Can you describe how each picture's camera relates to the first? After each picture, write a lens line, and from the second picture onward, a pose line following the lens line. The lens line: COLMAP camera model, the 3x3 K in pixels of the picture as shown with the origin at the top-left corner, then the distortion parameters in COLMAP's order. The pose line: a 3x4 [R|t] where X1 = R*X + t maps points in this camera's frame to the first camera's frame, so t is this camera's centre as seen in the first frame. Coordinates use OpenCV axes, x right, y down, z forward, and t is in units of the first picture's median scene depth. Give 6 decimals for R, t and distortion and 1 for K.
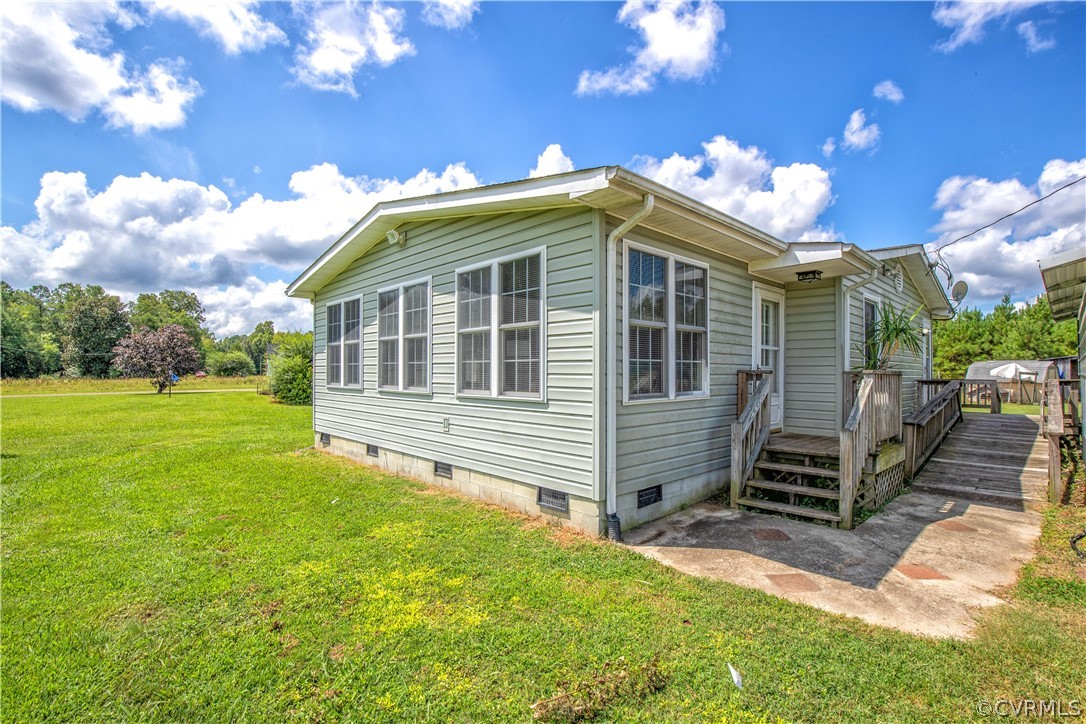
lens RADIAL K [[482.4, 0, 569.9], [0, 482.4, 376.1], [0, 0, 1]] dist [-0.048640, 0.005616]
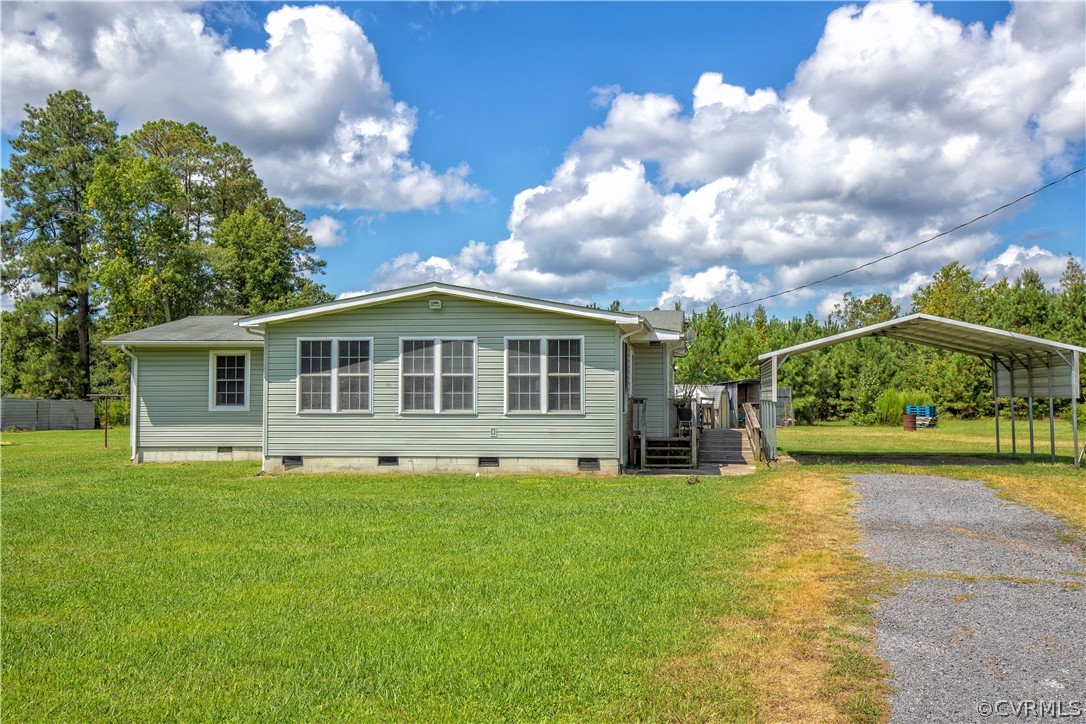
lens RADIAL K [[994.0, 0, 562.7], [0, 994.0, 369.1], [0, 0, 1]] dist [0.053134, 0.008556]
pose [[0.781186, 0.016478, 0.624080, -2.127327], [0.005890, 0.999413, -0.033760, 0.004616], [-0.624270, 0.030049, 0.780630, -1.711010]]
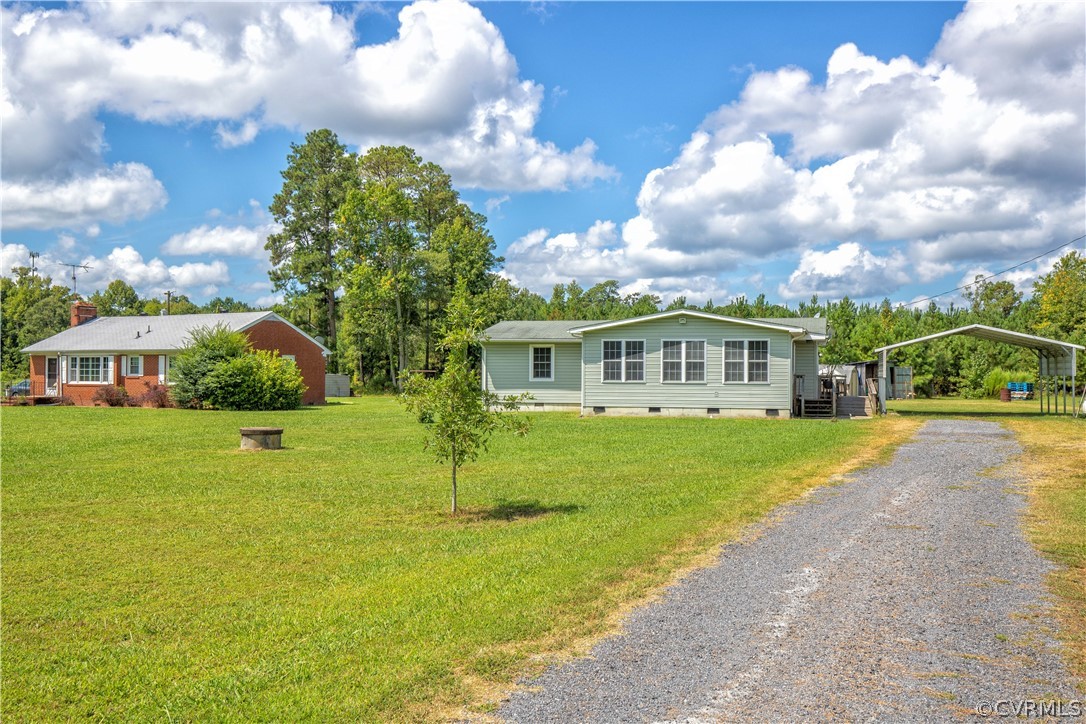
lens RADIAL K [[994.0, 0, 562.7], [0, 994.0, 369.1], [0, 0, 1]] dist [0.053134, 0.008556]
pose [[0.852684, 0.005608, 0.522397, -4.006055], [0.000200, 0.999939, -0.011062, 0.021244], [-0.522427, 0.009537, 0.852631, -3.430763]]
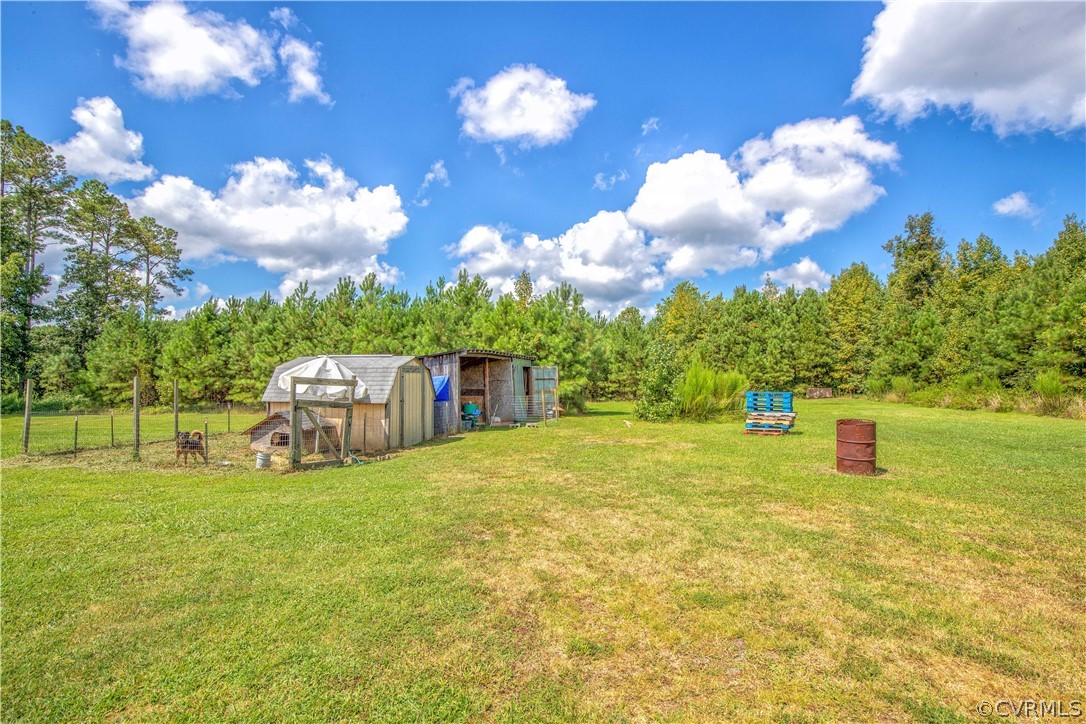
lens RADIAL K [[482.4, 0, 569.9], [0, 482.4, 376.1], [0, 0, 1]] dist [-0.048640, 0.005616]
pose [[0.630965, 0.006173, 0.775787, 3.082542], [0.008071, 0.999862, -0.014520, -0.008603], [-0.775770, 0.015423, 0.630828, 2.252099]]
